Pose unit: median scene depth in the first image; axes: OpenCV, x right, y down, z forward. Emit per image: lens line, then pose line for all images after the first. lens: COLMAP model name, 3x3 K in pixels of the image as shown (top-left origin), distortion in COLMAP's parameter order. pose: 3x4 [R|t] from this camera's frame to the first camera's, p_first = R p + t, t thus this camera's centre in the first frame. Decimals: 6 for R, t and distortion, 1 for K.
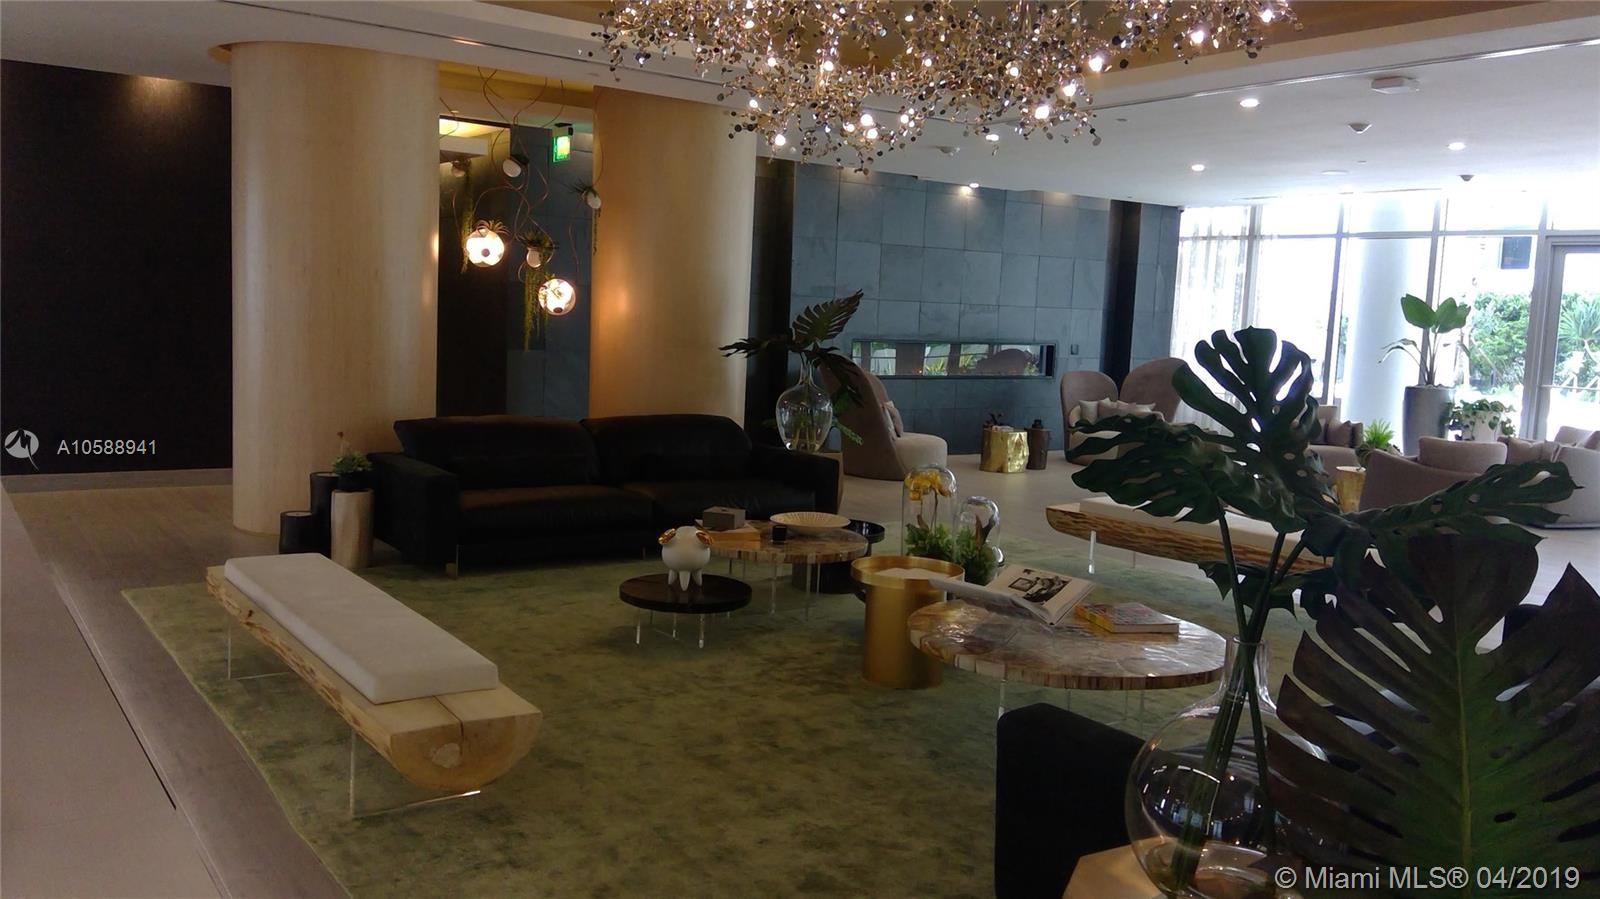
lens RADIAL K [[1294.0, 0, 806.4], [0, 1294.0, 473.5], [0, 0, 1]] dist [0.128692, -0.246284]
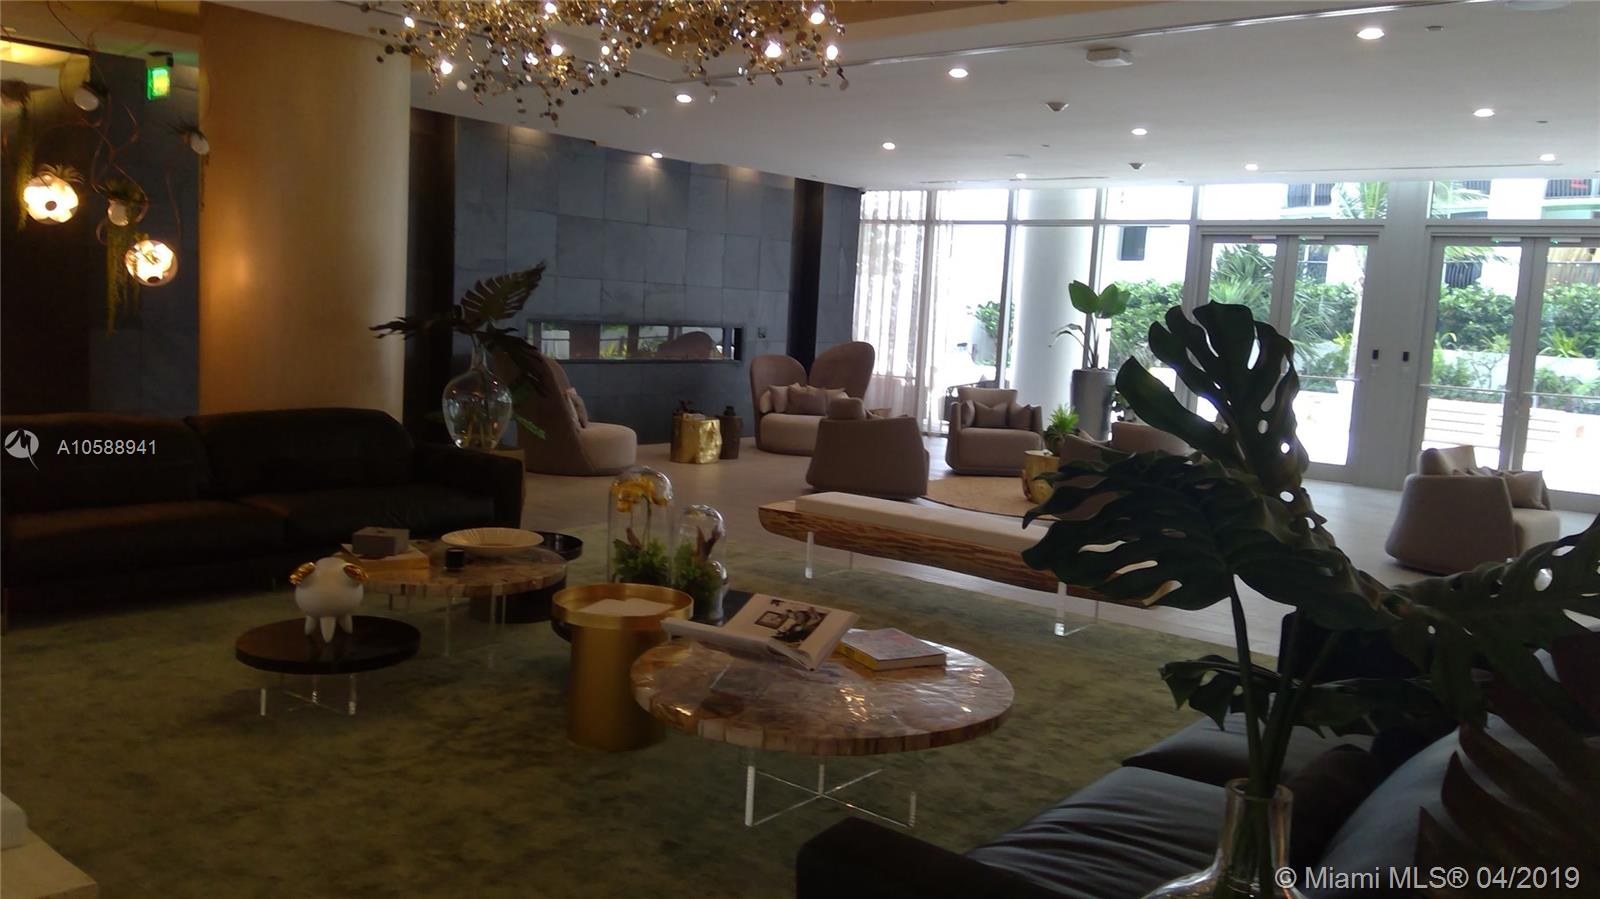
lens RADIAL K [[1262.8, 0, 799.3], [0, 1262.8, 439.4], [0, 0, 1]] dist [0.136062, -0.219271]
pose [[0.966948, -0.018582, 0.254297, -0.012335], [0.021176, 0.999748, -0.007466, -0.015471], [-0.254095, 0.012605, 0.967097, 0.158702]]
